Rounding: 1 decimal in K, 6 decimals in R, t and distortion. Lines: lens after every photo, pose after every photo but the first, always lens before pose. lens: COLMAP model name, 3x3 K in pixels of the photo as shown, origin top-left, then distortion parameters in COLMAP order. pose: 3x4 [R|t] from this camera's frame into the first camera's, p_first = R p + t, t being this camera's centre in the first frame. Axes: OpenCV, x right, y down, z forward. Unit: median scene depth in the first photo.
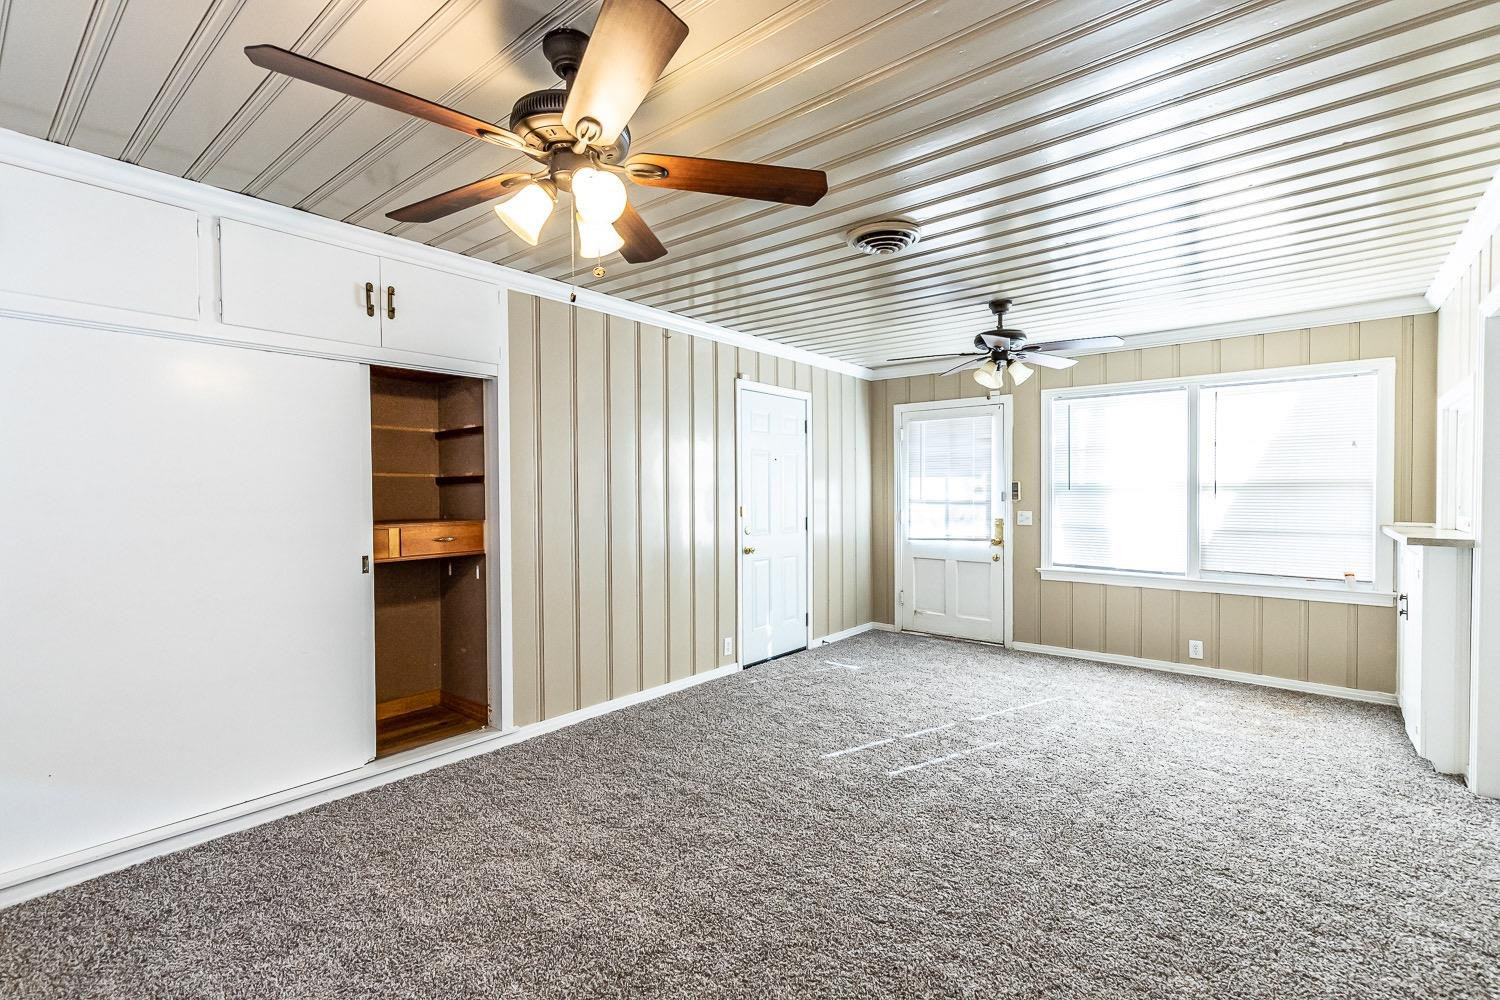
lens RADIAL K [[678.9, 0, 747.8], [0, 678.9, 502.0], [0, 0, 1]] dist [0.009531, -0.000830]
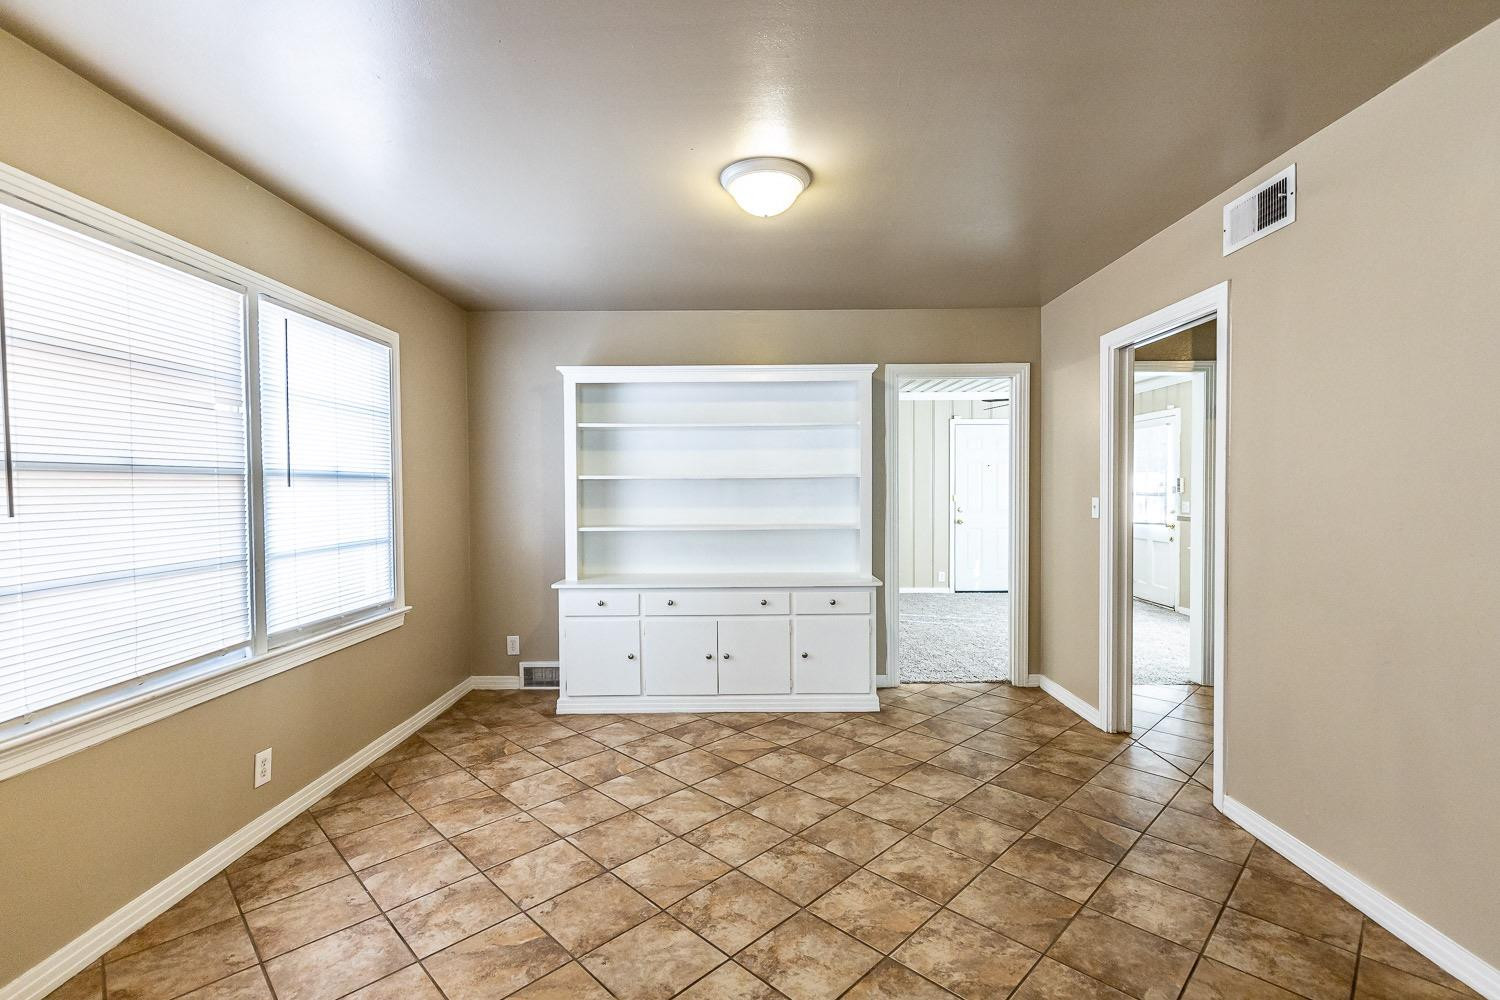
lens RADIAL K [[678.9, 0, 747.8], [0, 678.9, 502.0], [0, 0, 1]] dist [0.009531, -0.000830]
pose [[0.632613, 0.015312, -0.774316, 0.960237], [-0.008766, 0.999882, 0.012611, 0.006850], [0.774418, -0.001190, 0.632673, -0.450165]]
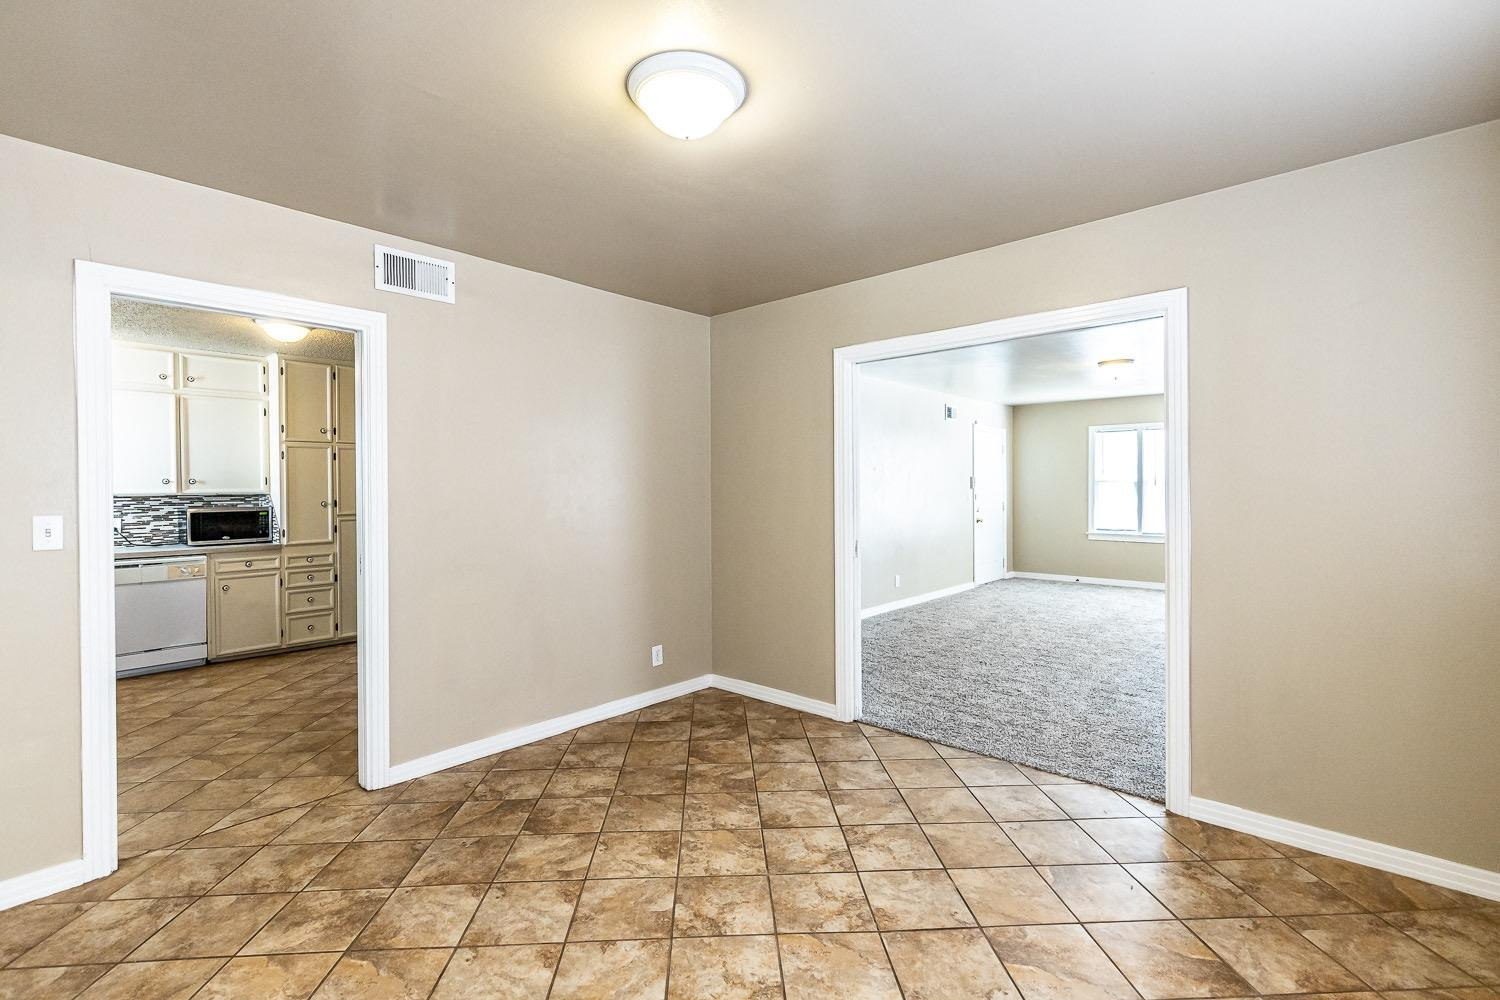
lens RADIAL K [[674.8, 0, 750.3], [0, 674.8, 491.8], [0, 0, 1]] dist [0.001462, -0.000360]
pose [[0.035669, -0.004150, 0.999355, 0.188007], [0.023616, 0.999716, 0.003309, 0.000948], [-0.999085, 0.023483, 0.035757, -0.162938]]
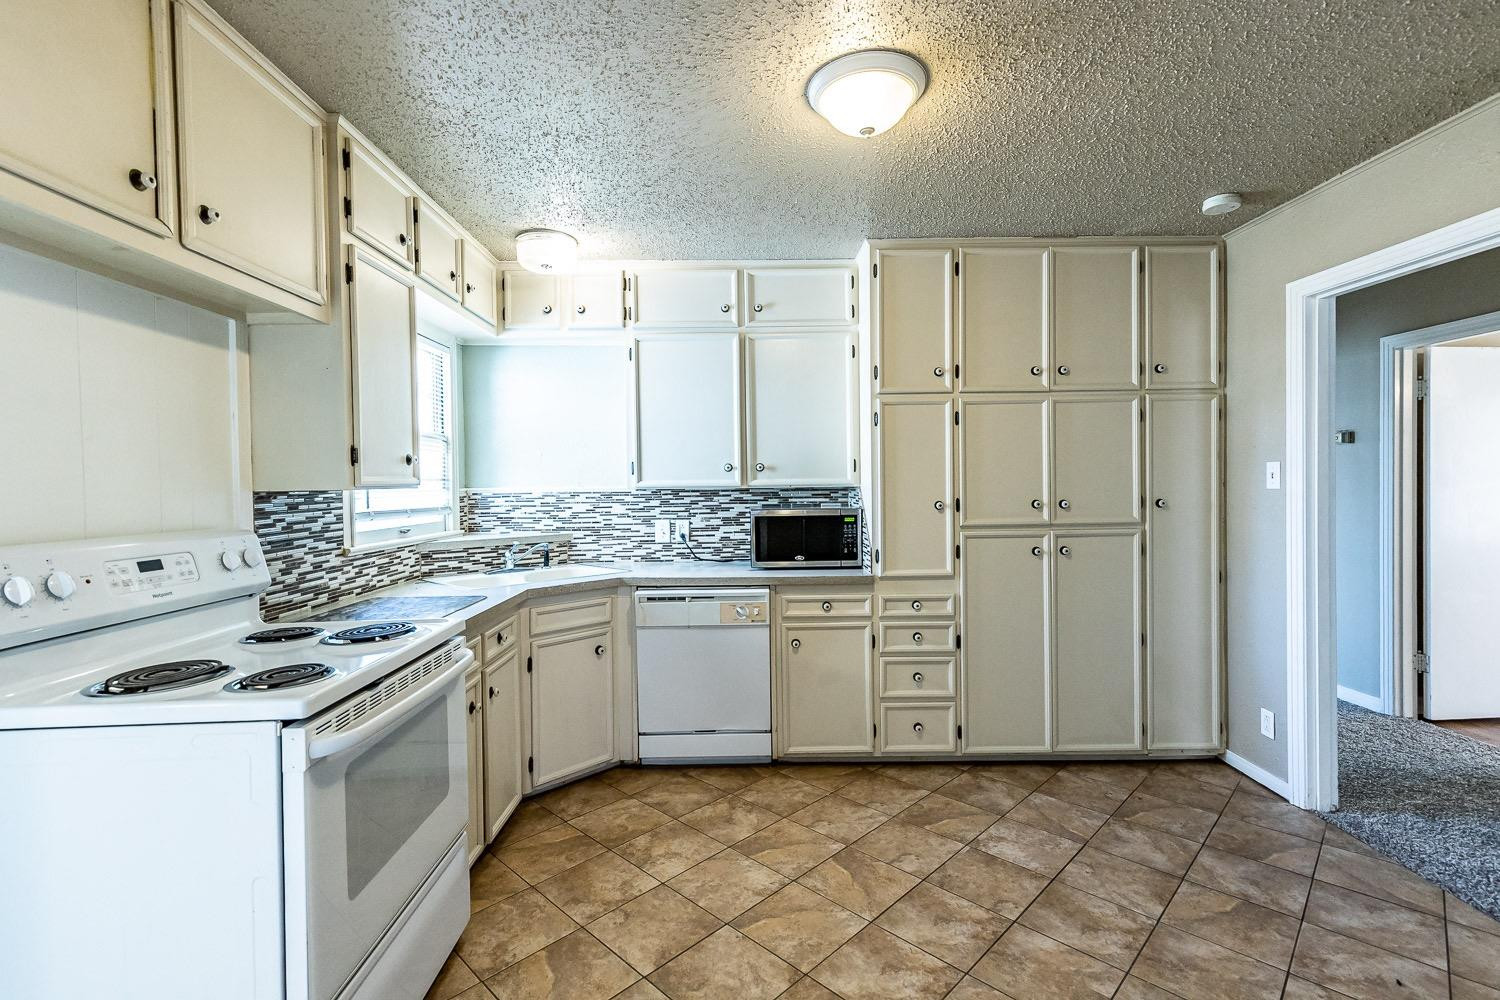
lens RADIAL K [[674.8, 0, 750.3], [0, 674.8, 491.8], [0, 0, 1]] dist [0.001462, -0.000360]
pose [[0.760049, -0.013582, 0.649724, 0.768032], [0.019142, 0.999816, -0.001491, -0.006982], [-0.649584, 0.013570, 0.760169, 0.239609]]
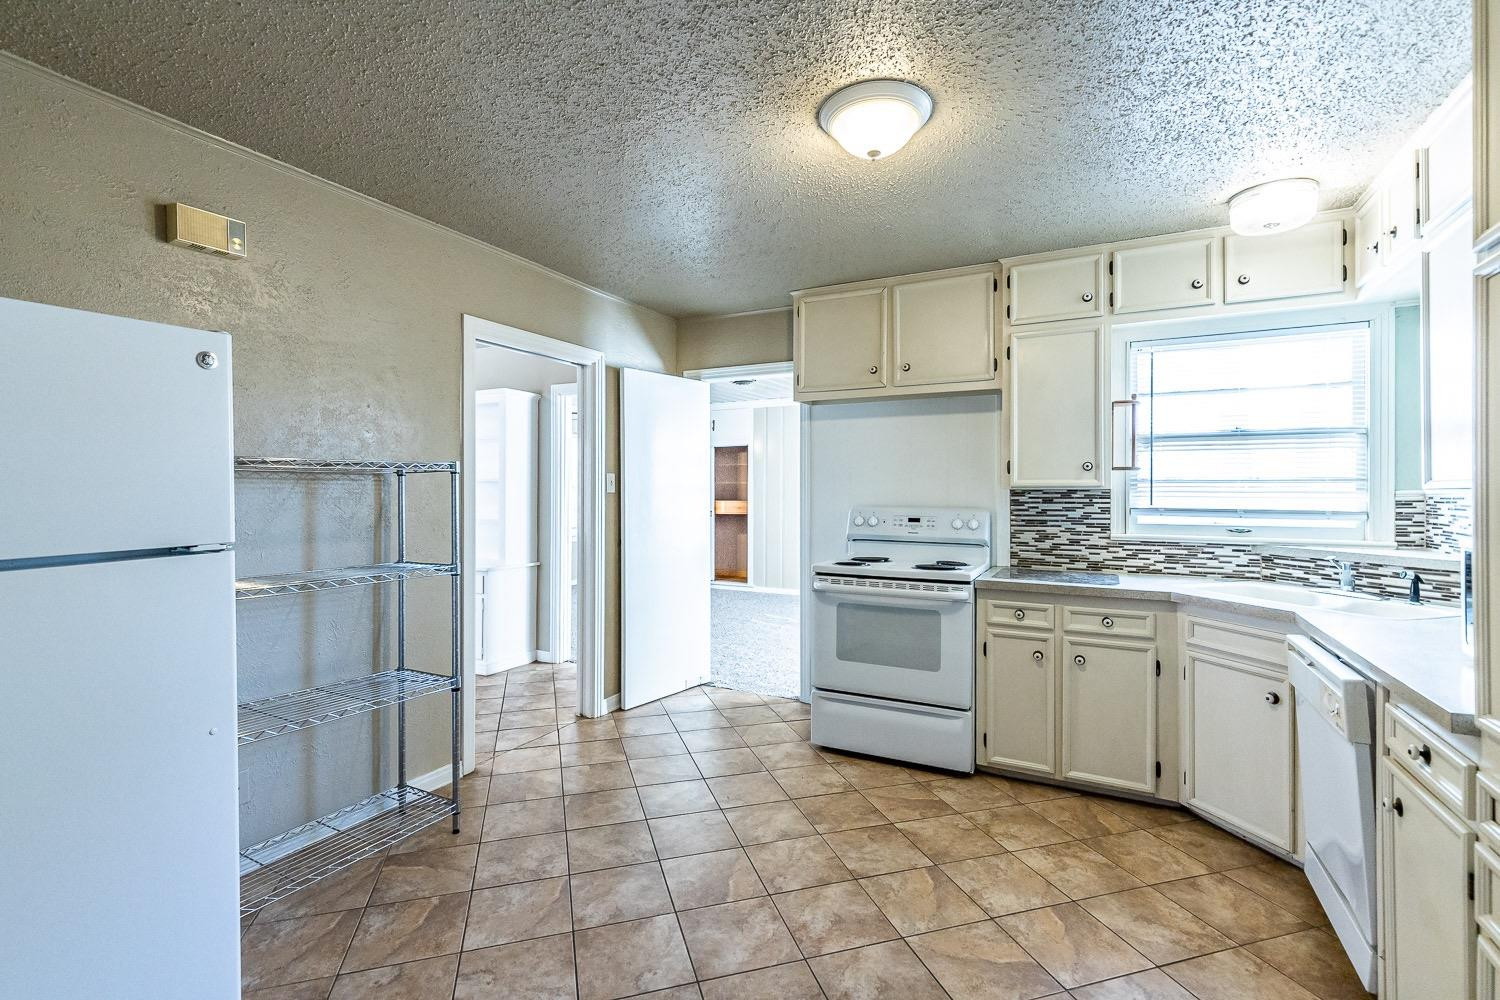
lens RADIAL K [[681.5, 0, 745.9], [0, 681.5, 488.2], [0, 0, 1]] dist [0.000530, -0.000214]
pose [[0.203276, -0.000667, -0.979121, 1.458186], [-0.018335, 0.999822, -0.004488, -0.006500], [0.978950, 0.018864, 0.203228, 0.329723]]
